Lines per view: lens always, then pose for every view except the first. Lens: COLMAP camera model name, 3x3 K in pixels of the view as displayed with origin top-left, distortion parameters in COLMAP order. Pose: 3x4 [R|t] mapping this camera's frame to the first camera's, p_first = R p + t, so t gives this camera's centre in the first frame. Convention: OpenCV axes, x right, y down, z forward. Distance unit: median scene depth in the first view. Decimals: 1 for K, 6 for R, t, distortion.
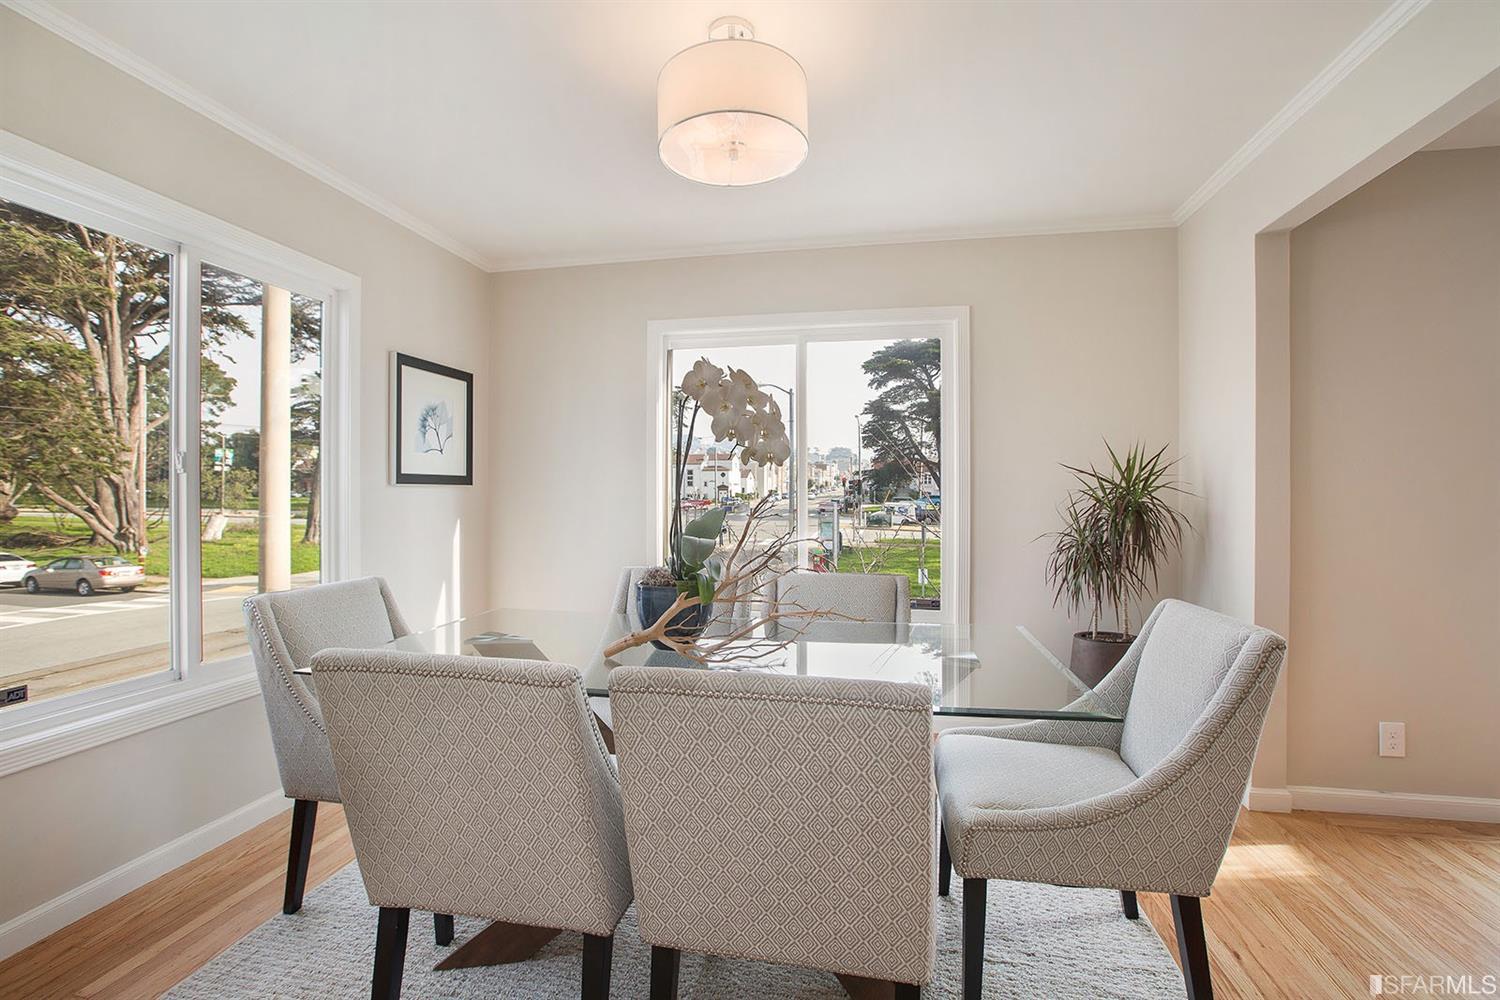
lens RADIAL K [[681.6, 0, 747.8], [0, 681.6, 492.9], [0, 0, 1]] dist [-0.045200, 0.013379]
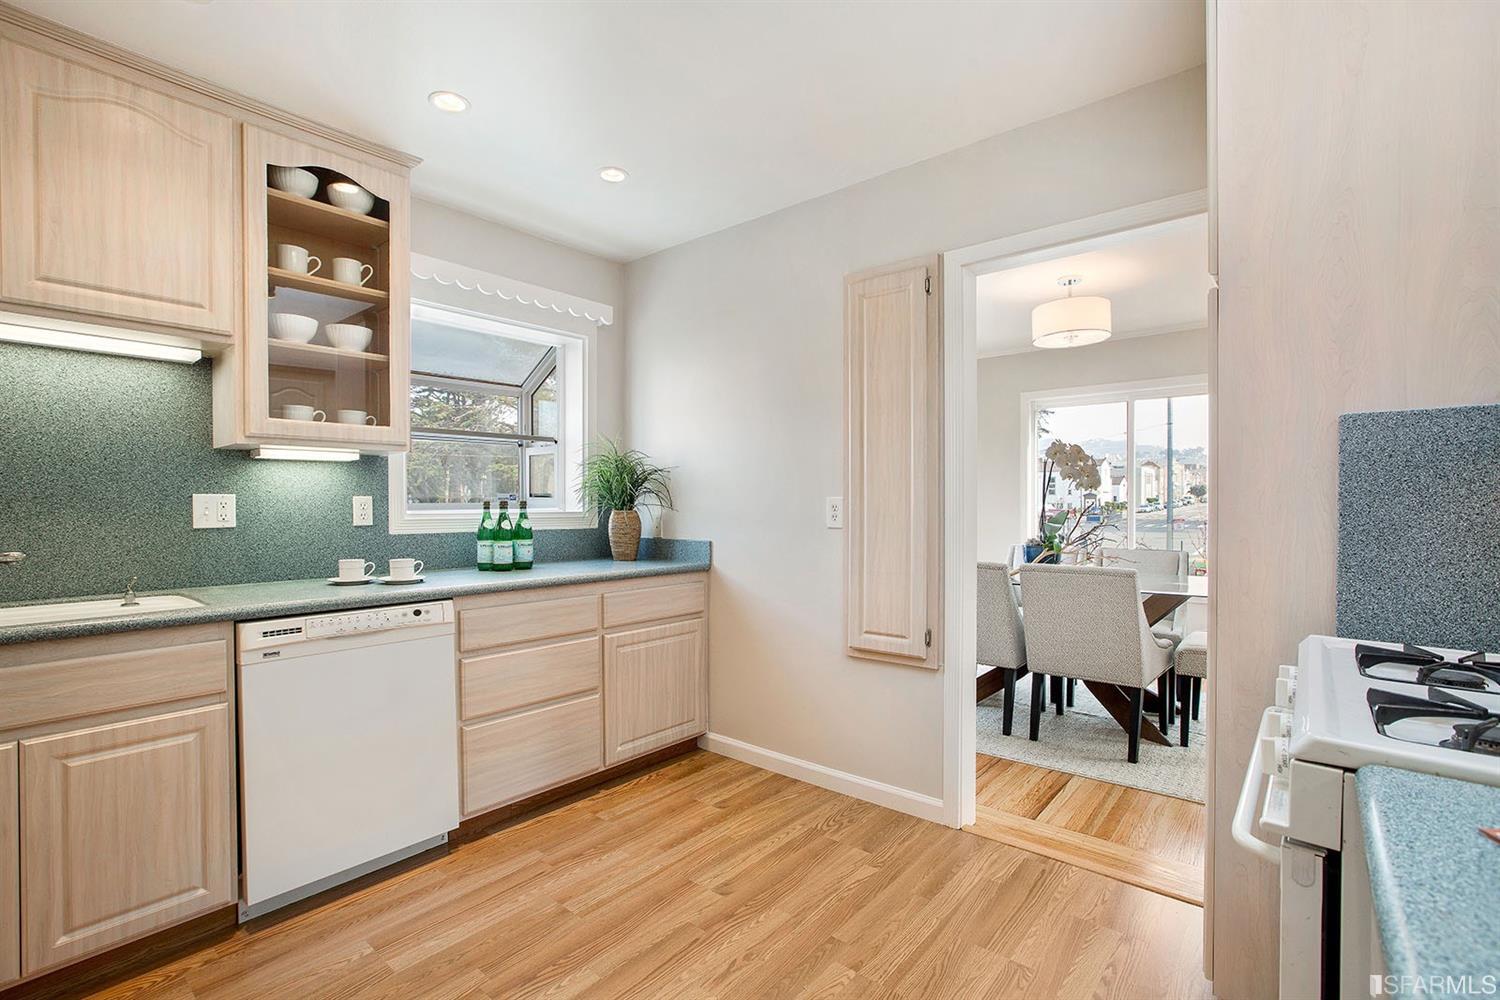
lens RADIAL K [[682.4, 0, 755.3], [0, 682.4, 507.8], [0, 0, 1]] dist [-0.000878, 0.000454]
pose [[0.880248, 0.000398, -0.474514, 0.063311], [0.003438, 0.999968, 0.007216, -0.002280], [0.474502, -0.007983, 0.880218, -0.708731]]
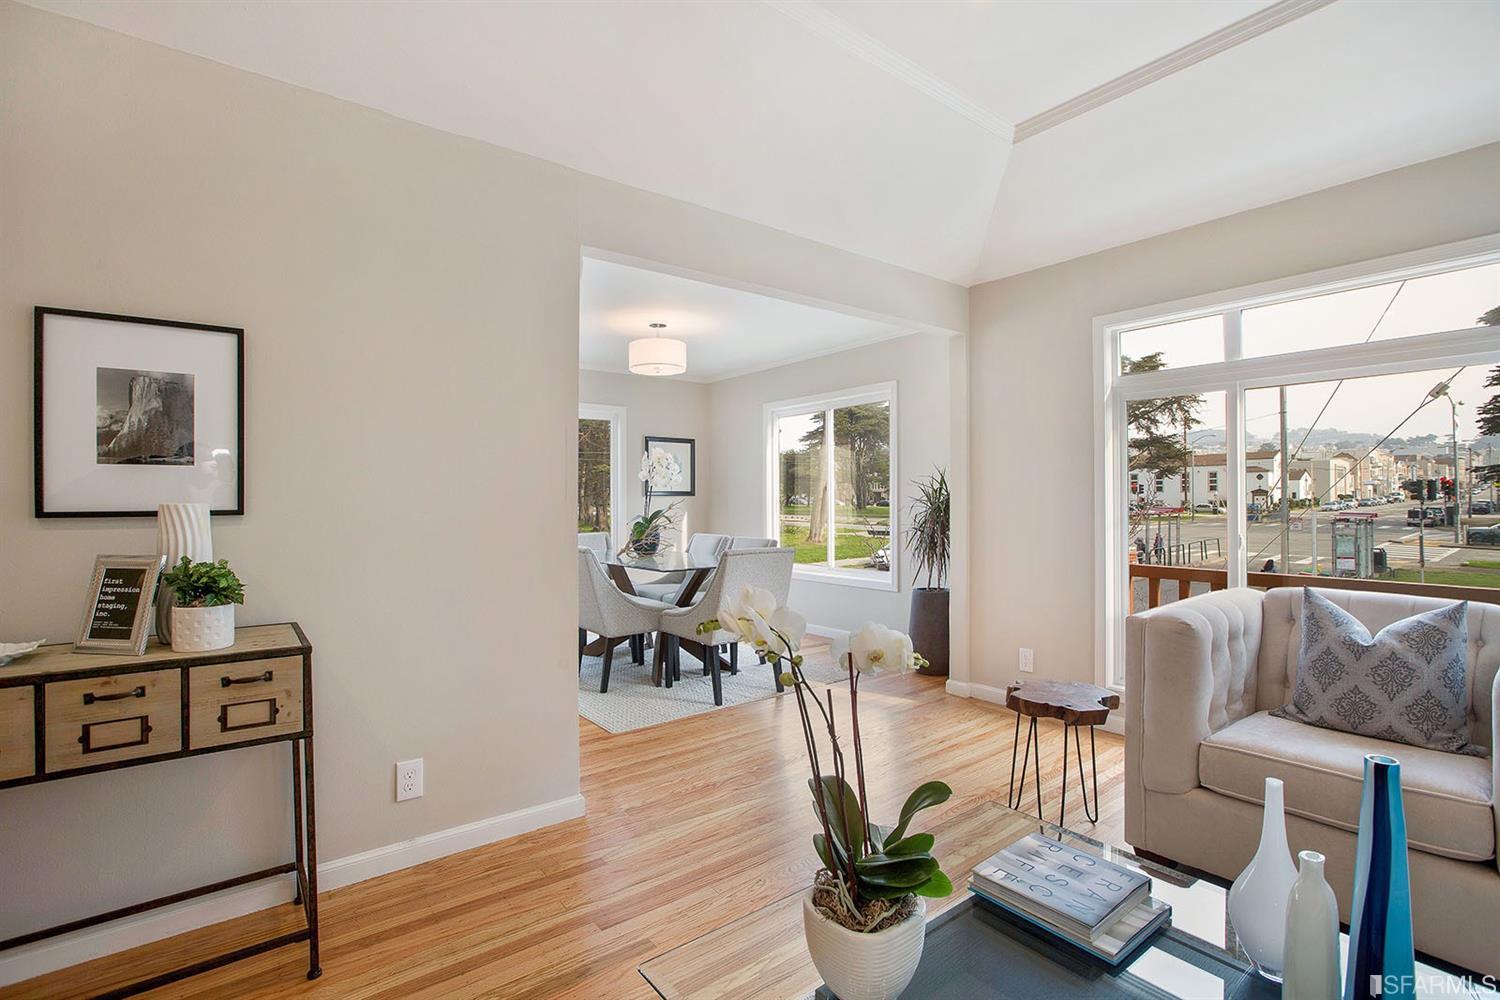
lens RADIAL K [[681.6, 0, 747.8], [0, 681.6, 492.9], [0, 0, 1]] dist [-0.045200, 0.013379]
pose [[0.756313, -0.012192, -0.654096, 1.074416], [0.004953, 0.999904, -0.012910, 0.006360], [0.654191, 0.006524, 0.756301, -0.417369]]
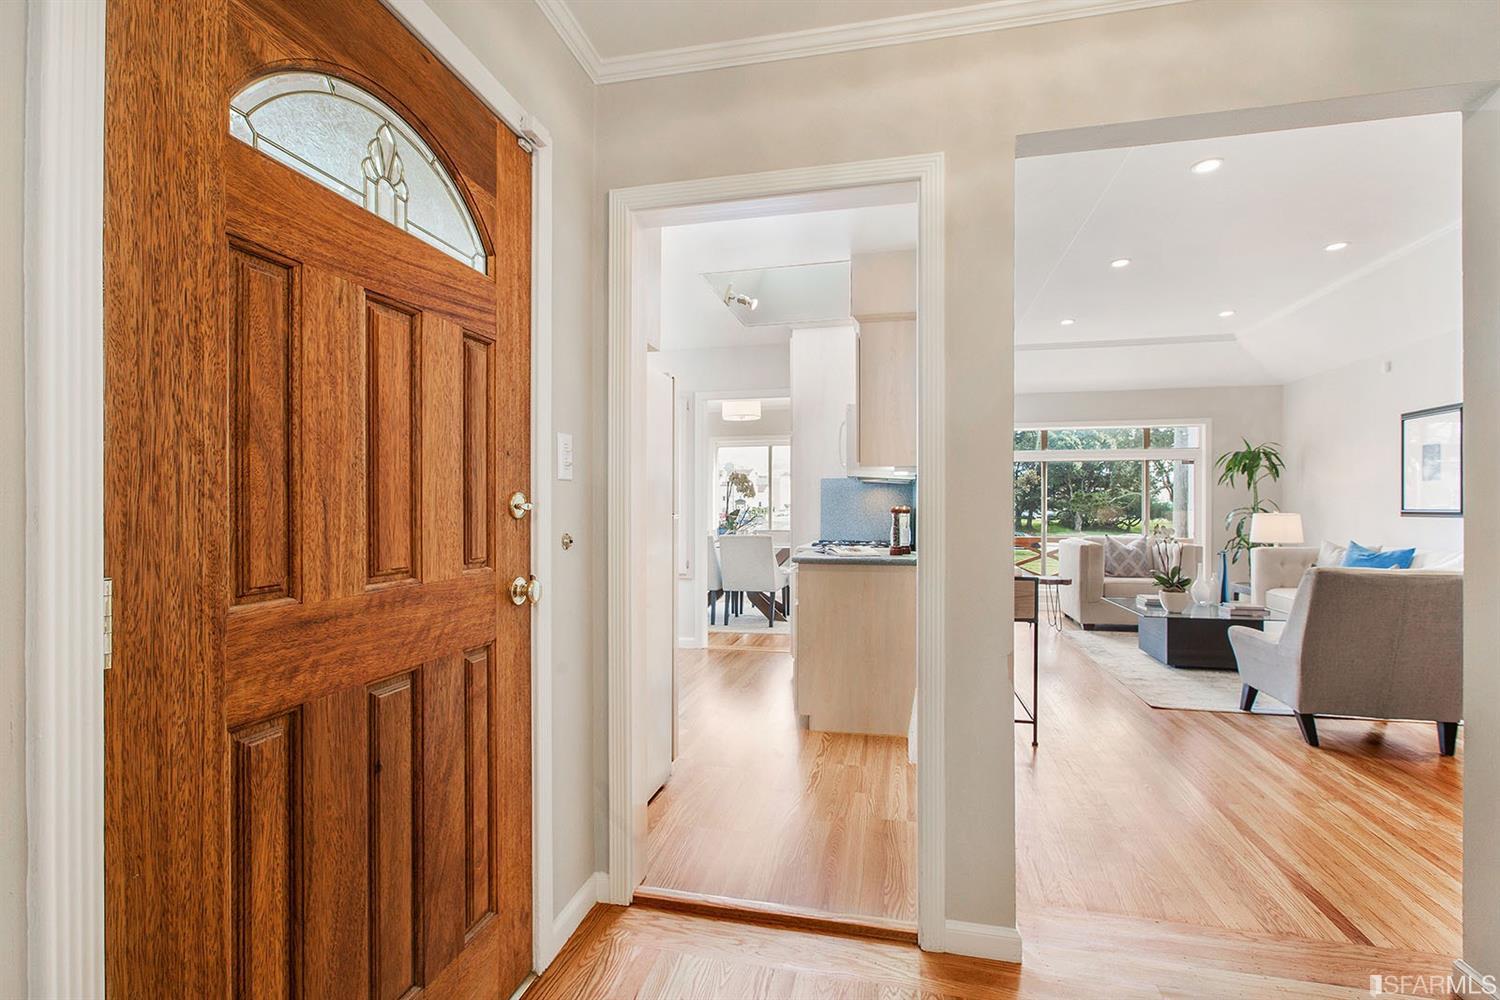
lens RADIAL K [[671.2, 0, 755.0], [0, 671.2, 513.2], [0, 0, 1]] dist [0.010564, 0.000227]
pose [[0.999886, -0.001619, -0.015018, 0.059405], [0.001787, 0.999936, 0.011172, 0.004757], [0.014999, -0.011198, 0.999825, -1.579481]]
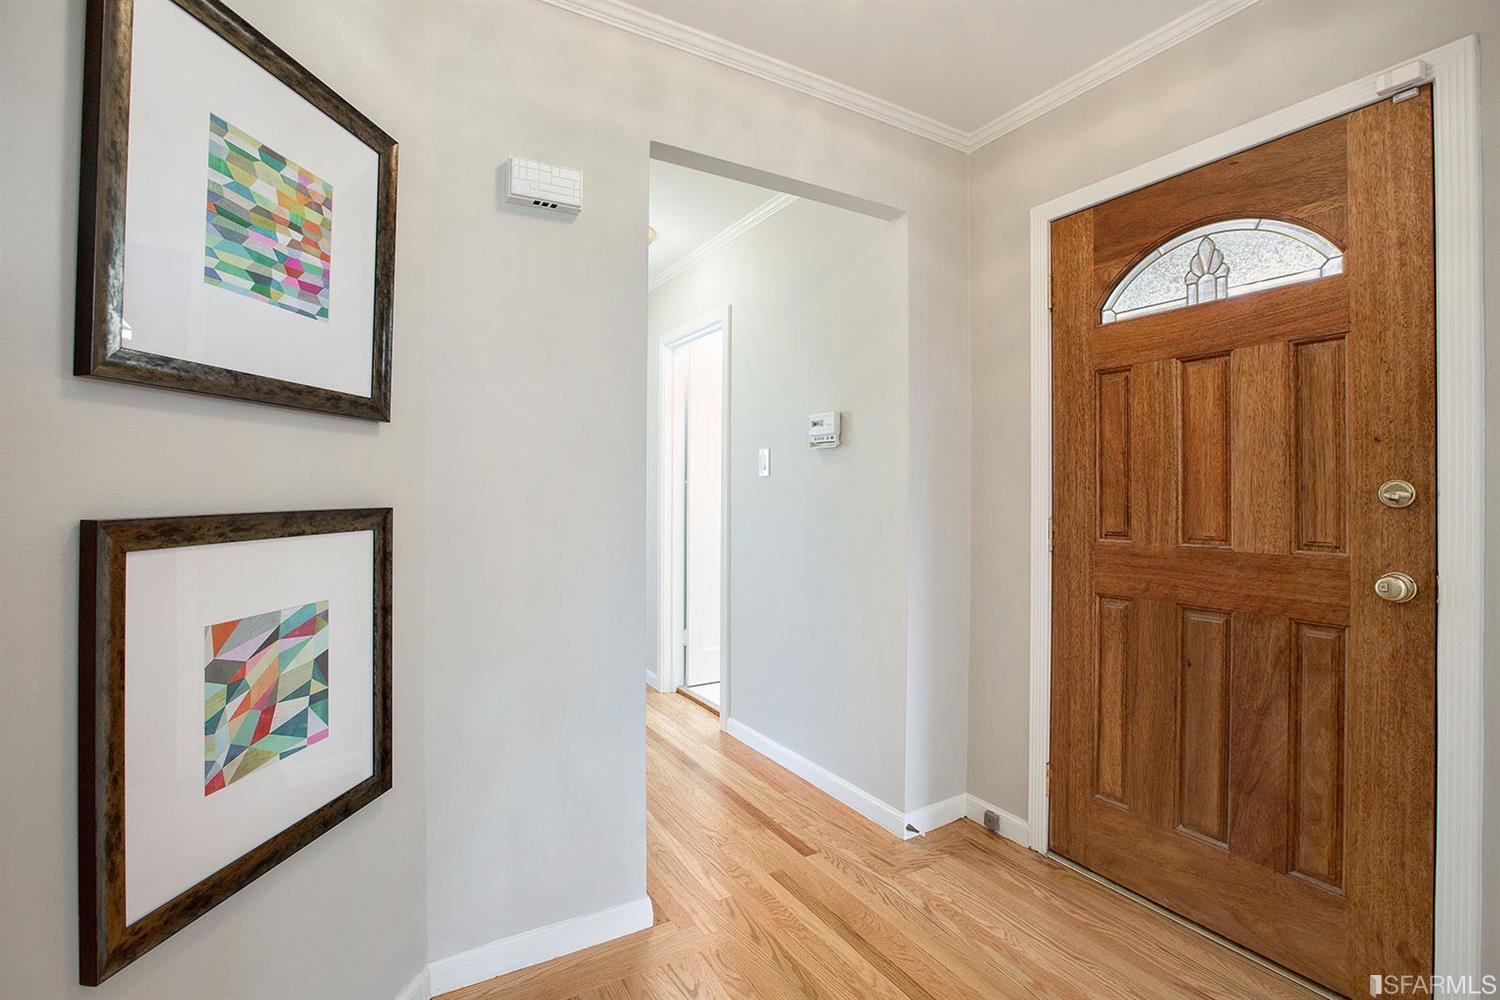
lens RADIAL K [[681.6, 0, 747.8], [0, 681.6, 492.9], [0, 0, 1]] dist [-0.045200, 0.013379]
pose [[-0.737269, -0.002747, -0.675594, 0.490251], [-0.006157, 0.999978, 0.002652, 0.004983], [0.675571, 0.006115, -0.737269, -1.066167]]
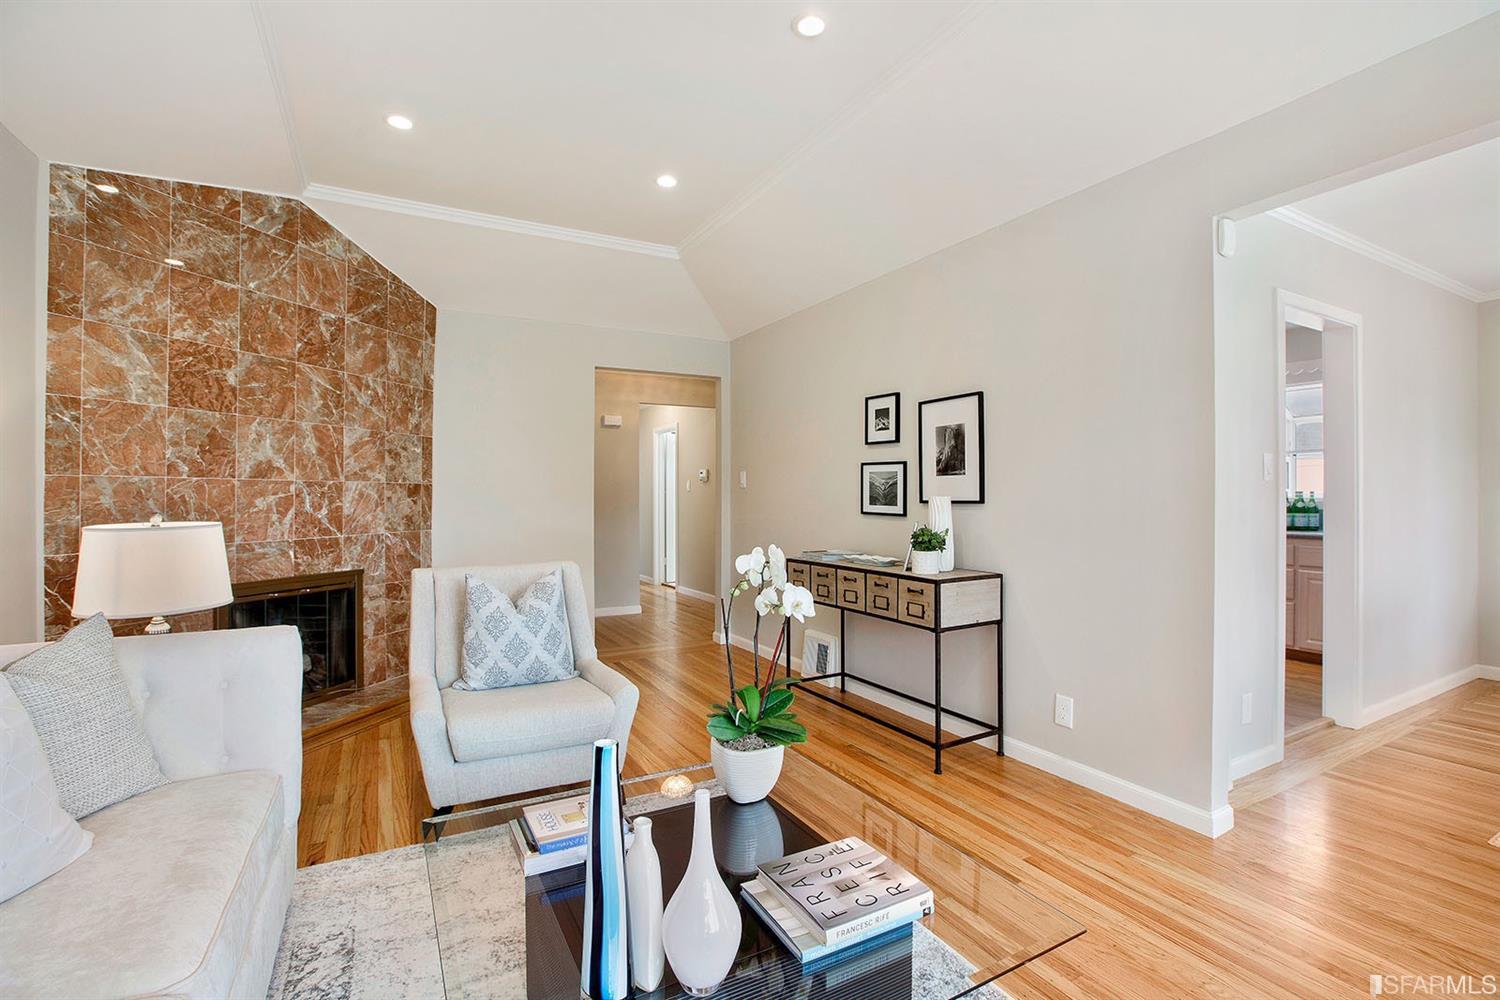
lens RADIAL K [[681.6, 0, 747.8], [0, 681.6, 492.9], [0, 0, 1]] dist [-0.045200, 0.013379]
pose [[-0.765415, -0.002216, -0.643533, 1.241135], [0.000996, 0.999989, -0.004628, 0.004592], [0.643536, -0.004183, -0.765404, 0.241173]]
